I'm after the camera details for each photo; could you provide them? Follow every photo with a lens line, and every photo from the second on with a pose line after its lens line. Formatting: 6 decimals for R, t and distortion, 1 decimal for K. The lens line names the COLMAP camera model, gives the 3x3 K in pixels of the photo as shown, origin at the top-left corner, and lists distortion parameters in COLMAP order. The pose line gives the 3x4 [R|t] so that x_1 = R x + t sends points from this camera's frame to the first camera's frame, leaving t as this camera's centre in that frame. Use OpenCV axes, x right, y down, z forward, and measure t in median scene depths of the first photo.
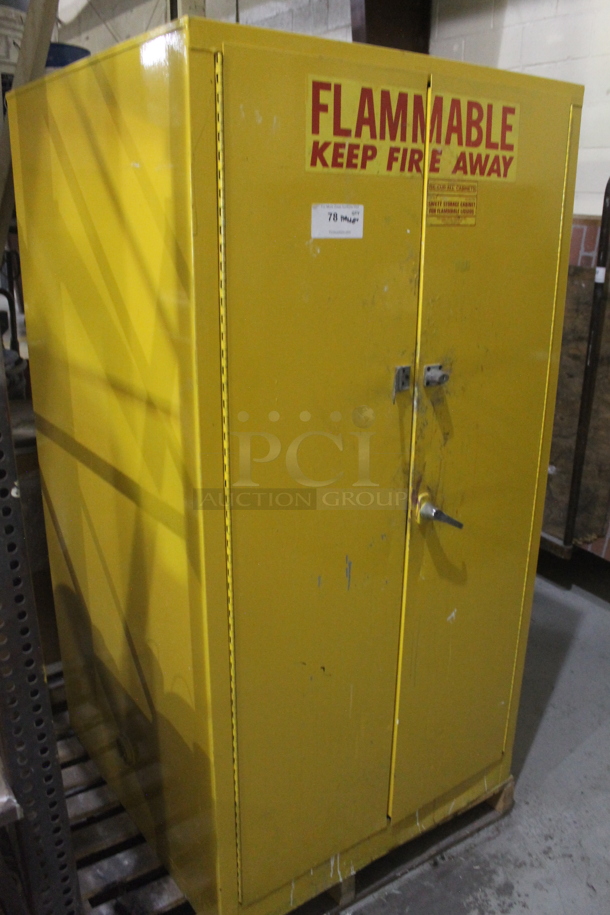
lens RADIAL K [[780.8, 0, 305.0], [0, 780.8, 457.5], [0, 0, 1]] dist [-0.176896, 0.153468]
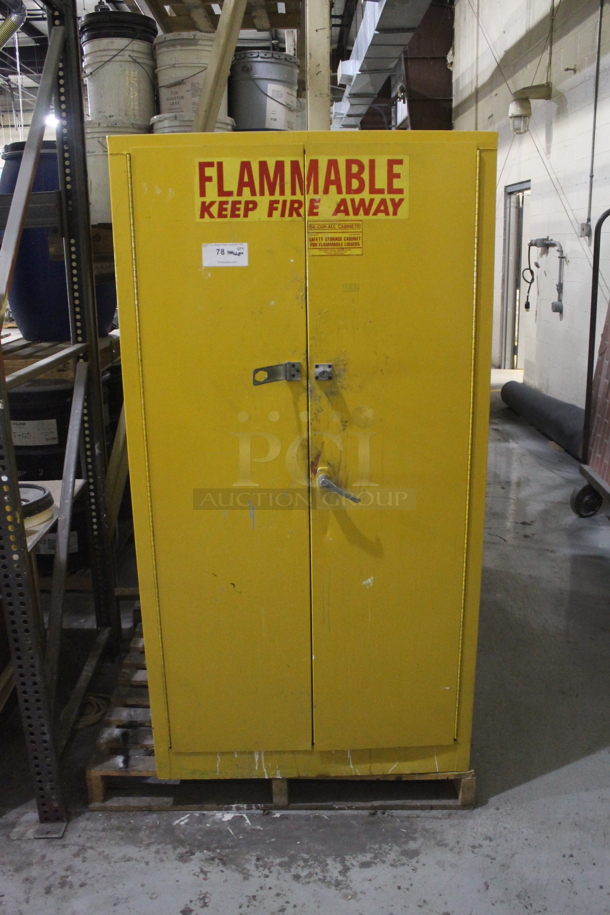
lens RADIAL K [[780.8, 0, 305.0], [0, 780.8, 457.5], [0, 0, 1]] dist [-0.176896, 0.153468]
pose [[0.821926, 0.126717, -0.555320, 0.943266], [-0.156910, 0.987589, -0.006886, 0.051053], [0.547555, 0.092795, 0.831609, -0.079085]]
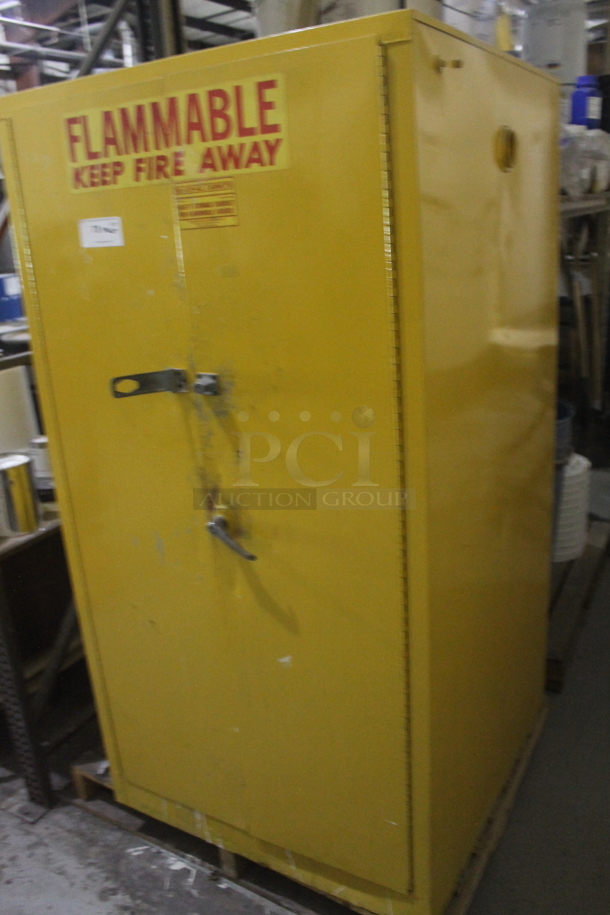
lens RADIAL K [[780.8, 0, 305.0], [0, 780.8, 457.5], [0, 0, 1]] dist [-0.176896, 0.153468]
pose [[0.398244, 0.250353, -0.882454, 1.175293], [-0.217700, 0.960344, 0.174204, -0.230156], [0.891072, 0.122734, 0.436952, 0.754015]]
